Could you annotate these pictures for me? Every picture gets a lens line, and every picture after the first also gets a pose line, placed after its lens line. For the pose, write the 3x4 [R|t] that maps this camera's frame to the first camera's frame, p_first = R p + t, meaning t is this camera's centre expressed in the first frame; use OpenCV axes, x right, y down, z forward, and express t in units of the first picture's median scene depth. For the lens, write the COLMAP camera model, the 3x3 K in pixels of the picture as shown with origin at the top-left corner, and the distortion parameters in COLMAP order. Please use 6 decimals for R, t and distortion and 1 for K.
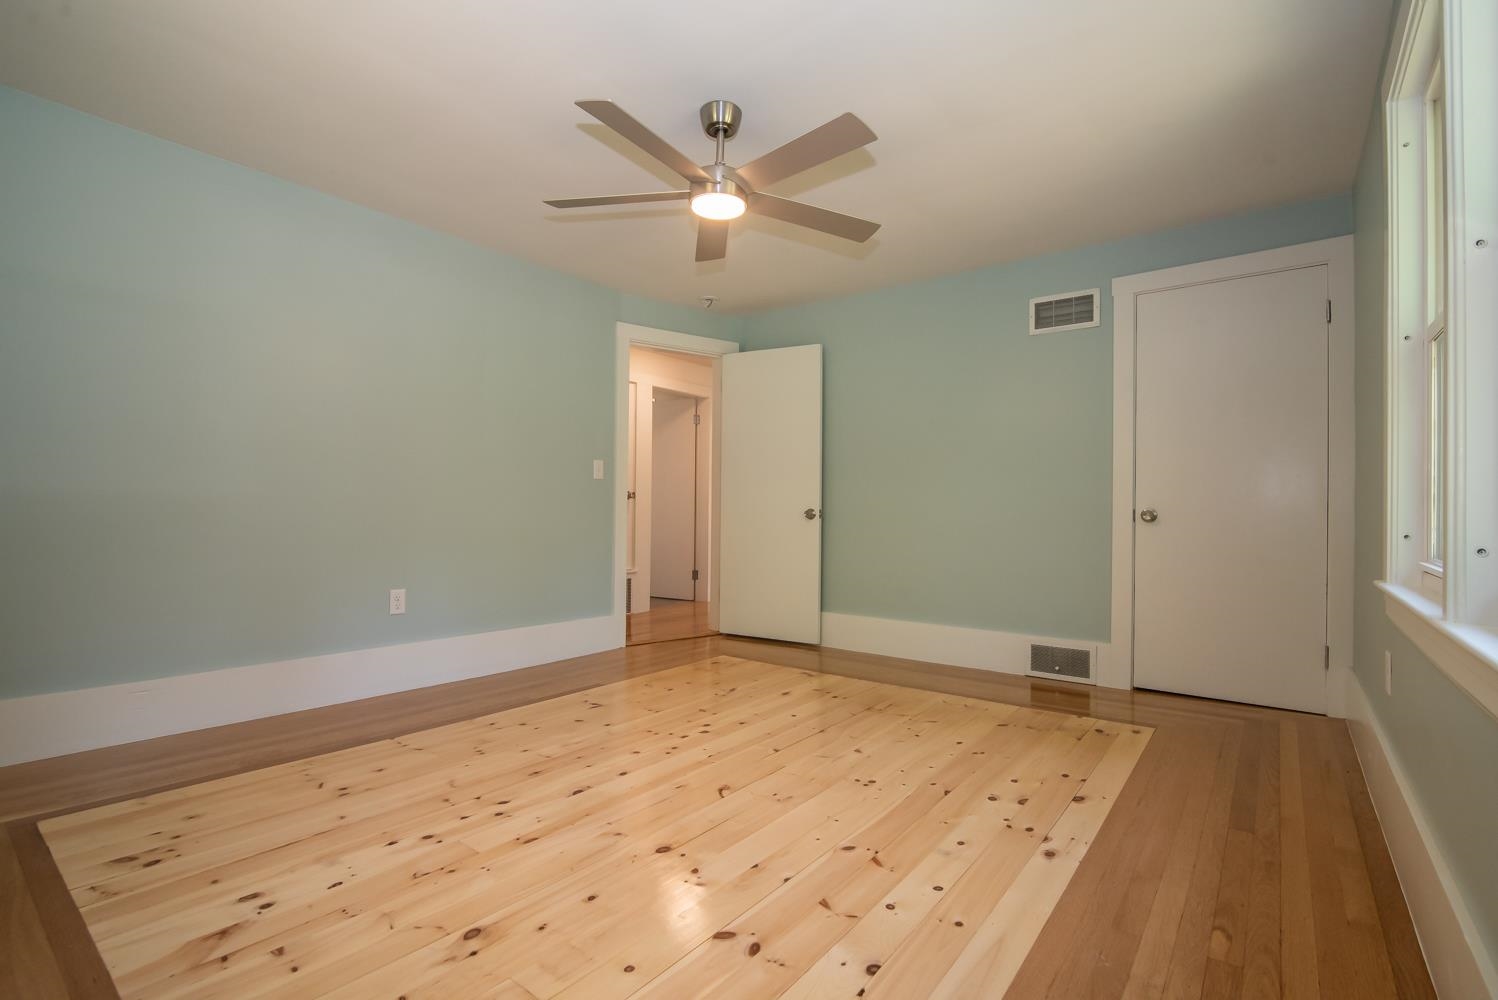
lens RADIAL K [[686.0, 0, 744.2], [0, 686.0, 504.5], [0, 0, 1]] dist [-0.019535, 0.000061]
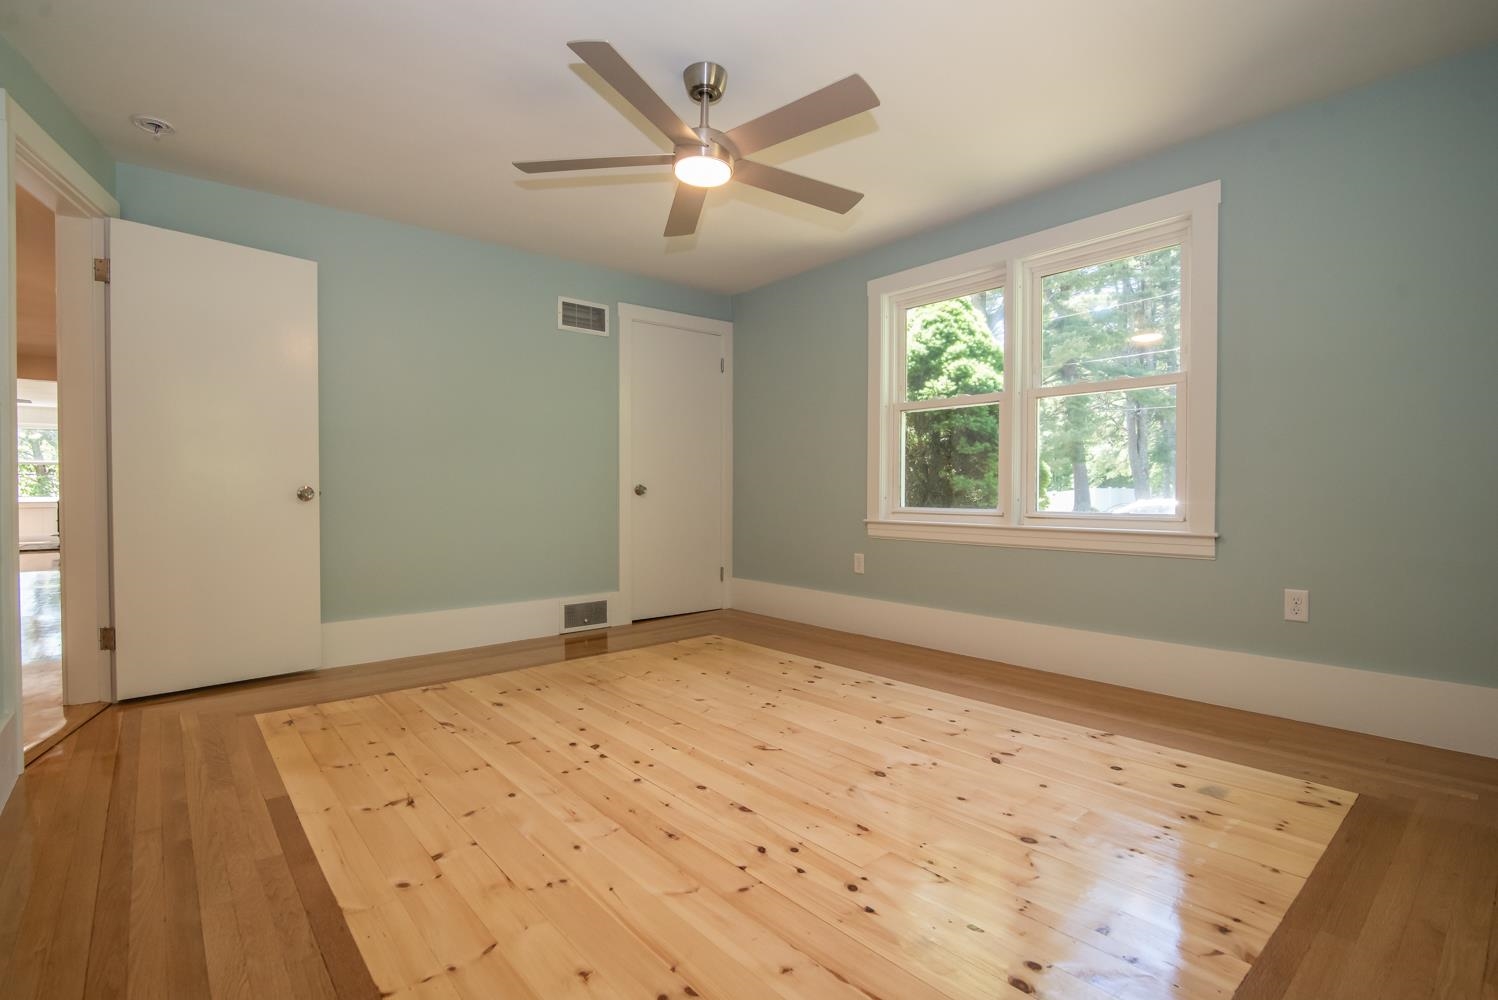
lens RADIAL K [[701.1, 0, 745.4], [0, 701.1, 502.4], [0, 0, 1]] dist [-0.019216, -0.000556]
pose [[0.198267, -0.026933, 0.979778, -0.842417], [-0.004406, 0.999588, 0.028369, 0.000590], [-0.980138, -0.009942, 0.198066, 0.624069]]
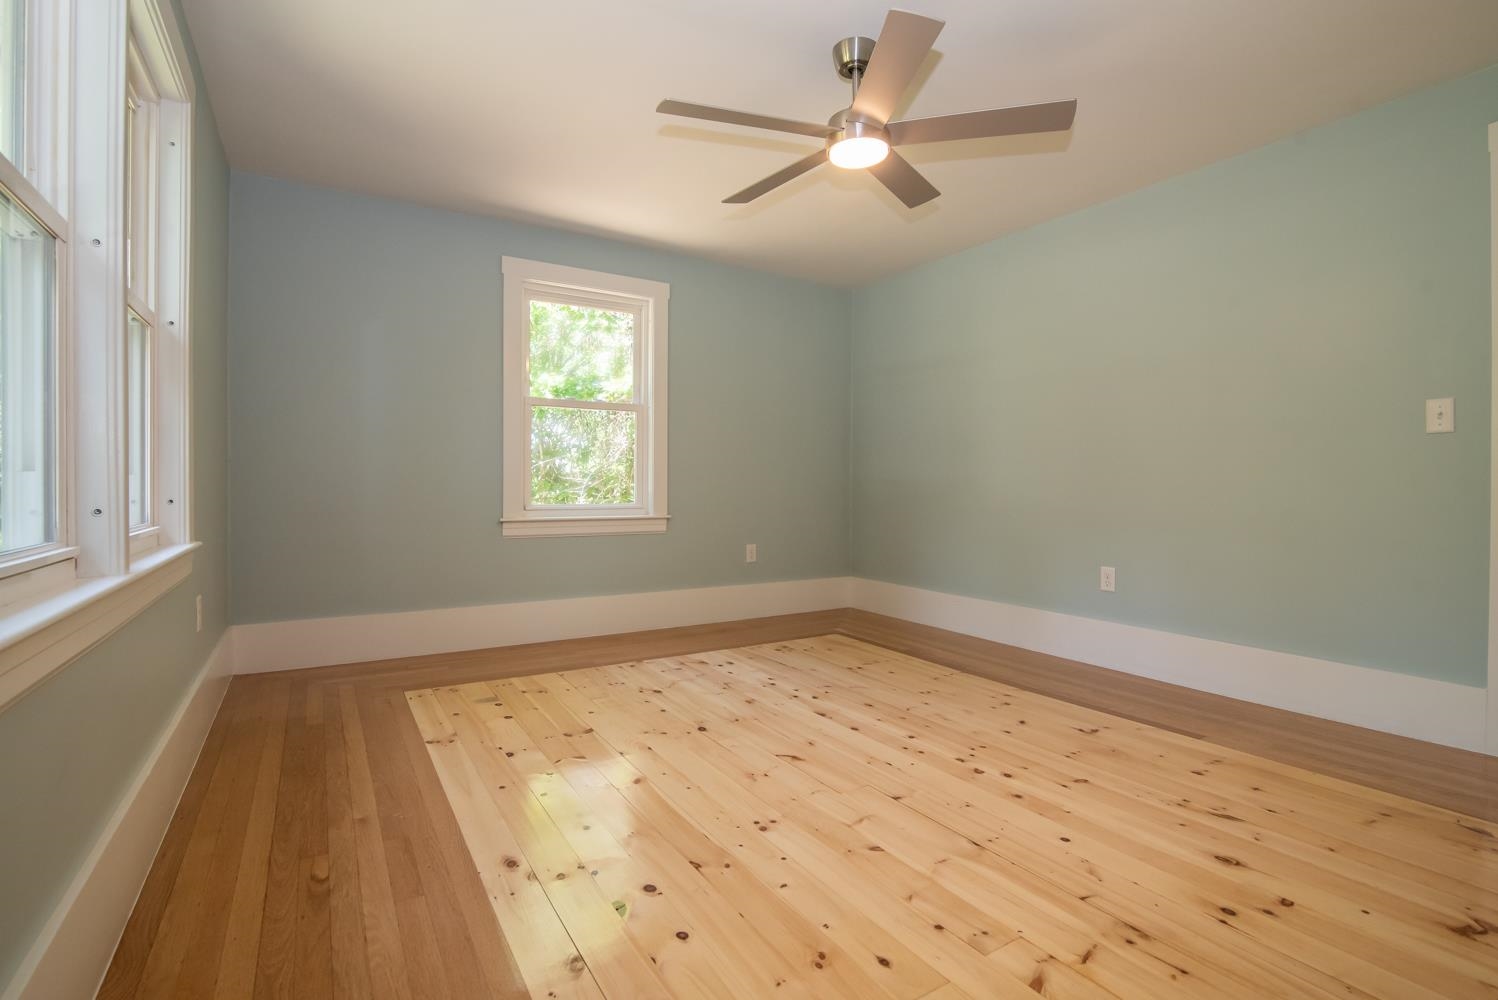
lens RADIAL K [[703.3, 0, 762.2], [0, 703.3, 492.1], [0, 0, 1]] dist [-0.019452, 0.000376]
pose [[-0.334690, -0.002560, -0.942325, 0.745326], [0.001526, 0.999994, -0.003259, 0.018135], [0.942327, -0.002529, -0.334684, 1.001303]]
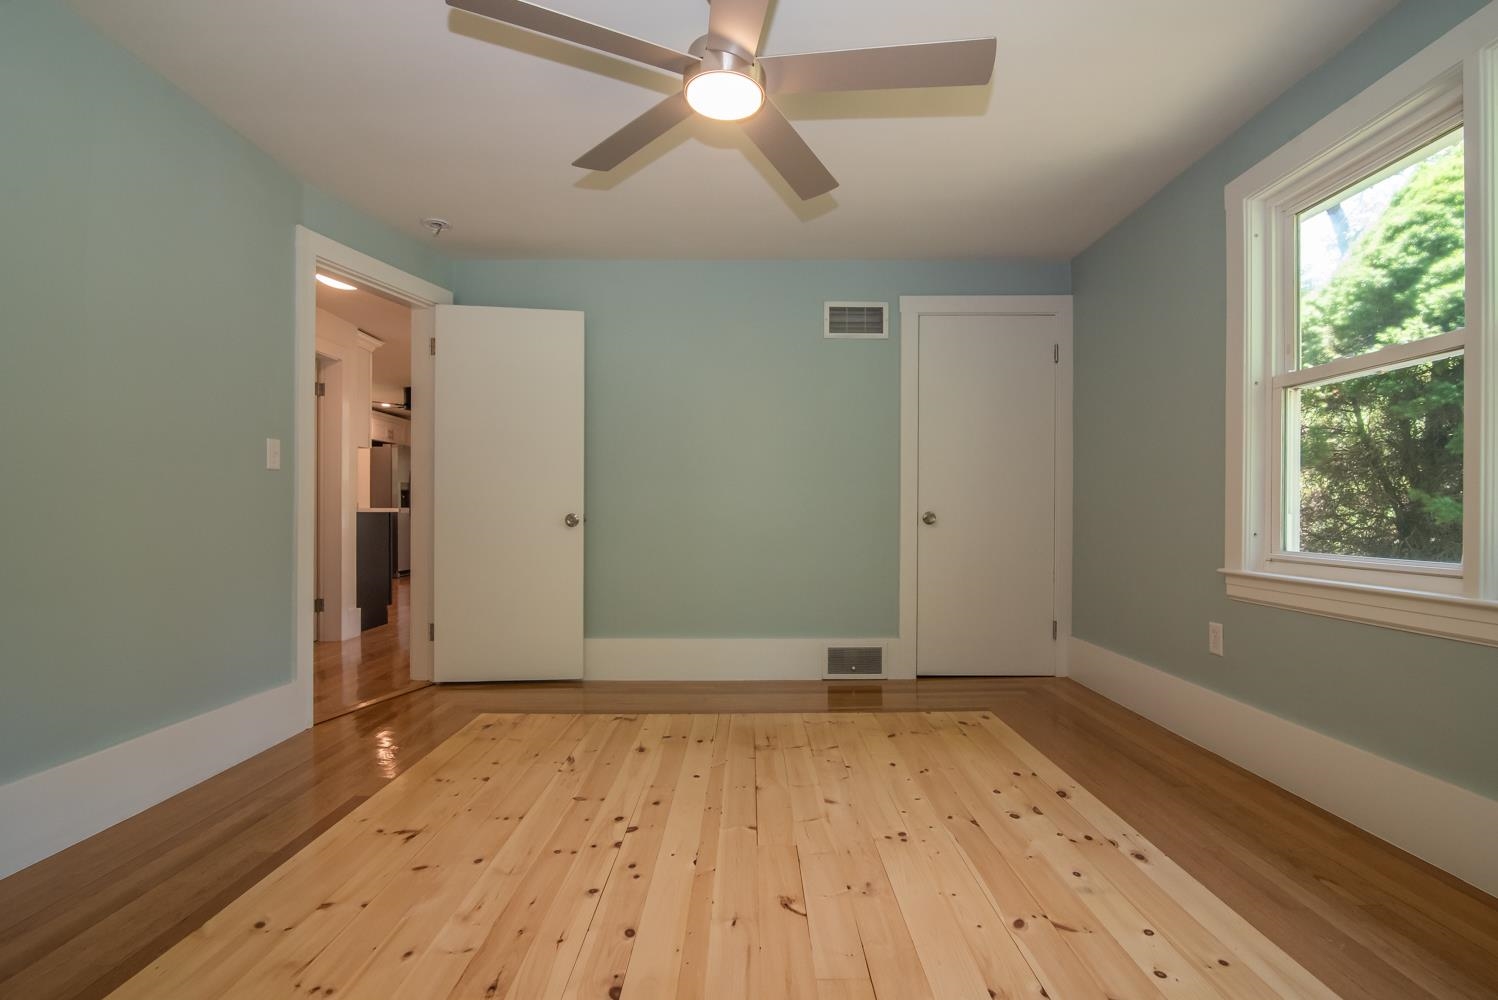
lens RADIAL K [[707.0, 0, 752.5], [0, 707.0, 513.9], [0, 0, 1]] dist [-0.019764, 0.000516]
pose [[0.784226, -0.007963, 0.620424, -0.399210], [0.000207, 0.999921, 0.012572, -0.006115], [-0.620475, -0.009730, 0.784166, 0.337270]]
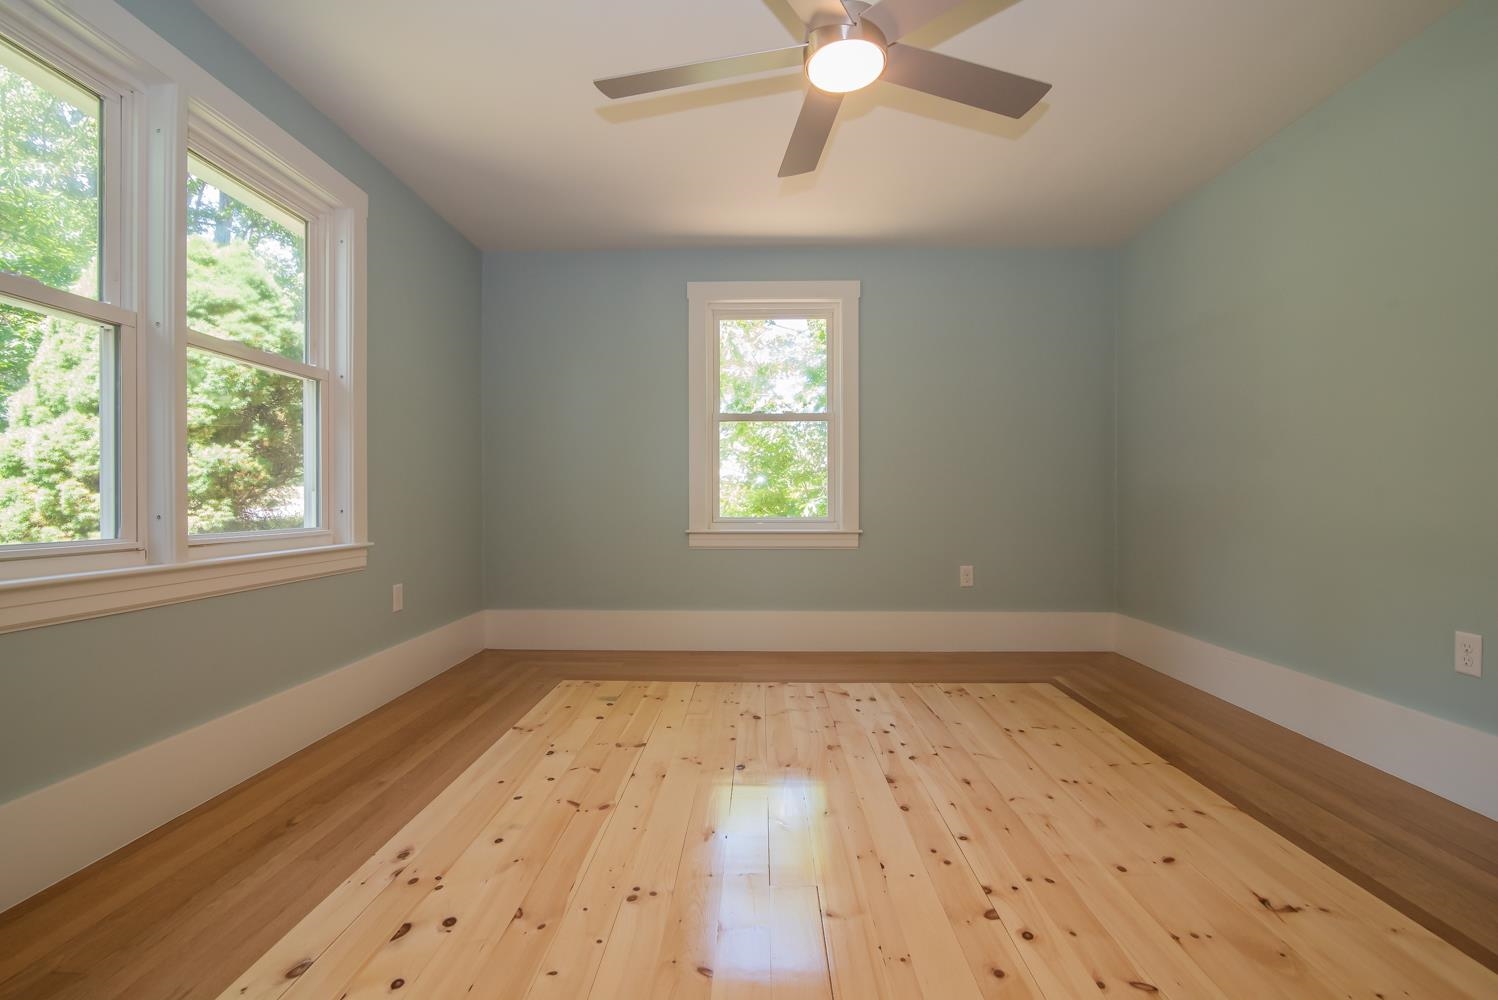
lens RADIAL K [[686.0, 0, 744.2], [0, 686.0, 504.5], [0, 0, 1]] dist [-0.019535, 0.000061]
pose [[-0.801729, -0.003483, -0.597677, 0.393602], [-0.000314, 0.999985, -0.005406, 0.019529], [0.597687, -0.004147, -0.801719, 1.263564]]
